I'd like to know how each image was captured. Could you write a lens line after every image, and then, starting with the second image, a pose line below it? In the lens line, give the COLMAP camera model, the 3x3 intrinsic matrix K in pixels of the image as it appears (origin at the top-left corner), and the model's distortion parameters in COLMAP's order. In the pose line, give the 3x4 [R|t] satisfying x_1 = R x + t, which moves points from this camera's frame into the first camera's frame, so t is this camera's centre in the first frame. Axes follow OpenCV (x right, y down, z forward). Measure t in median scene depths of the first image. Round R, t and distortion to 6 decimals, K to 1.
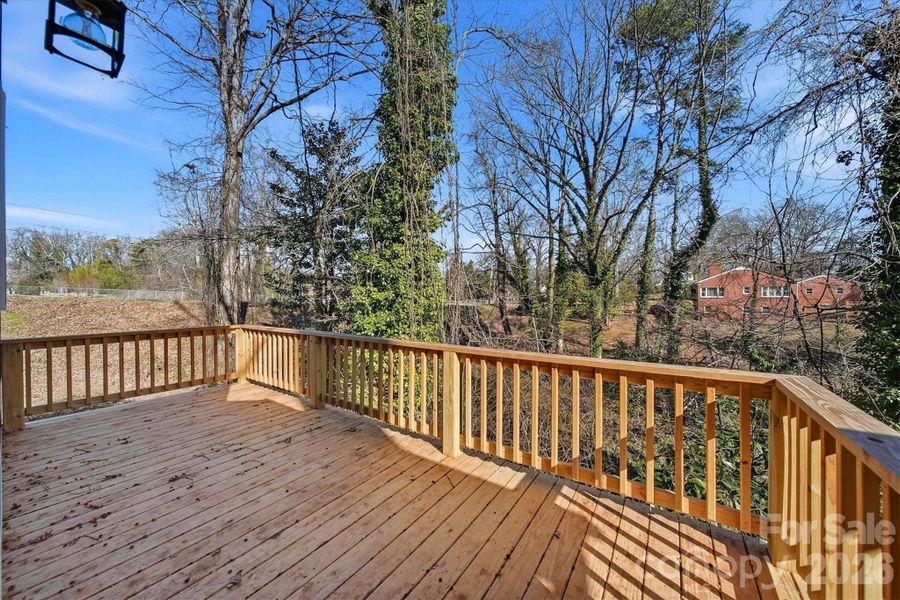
lens RADIAL K [[318.3, 0, 449.7], [0, 318.3, 301.2], [0, 0, 1]] dist [-0.002238, -0.000658]
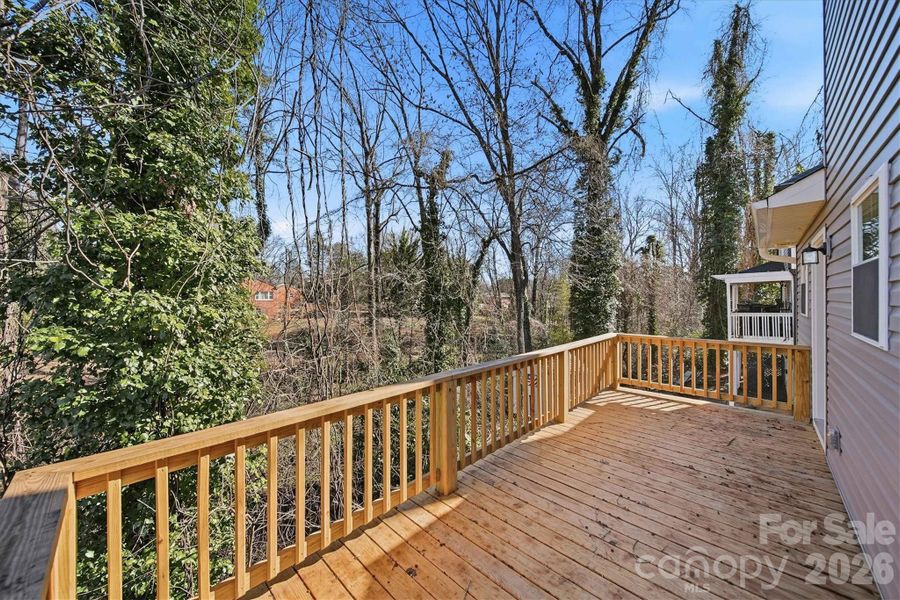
lens RADIAL K [[318.3, 0, 450.7], [0, 318.3, 300.2], [0, 0, 1]] dist [-0.002238, -0.000658]
pose [[0.151109, 0.003974, 0.988509, -1.888233], [0.004570, 0.999978, -0.004719, -0.091714], [-0.988506, 0.005231, 0.151088, 1.582733]]
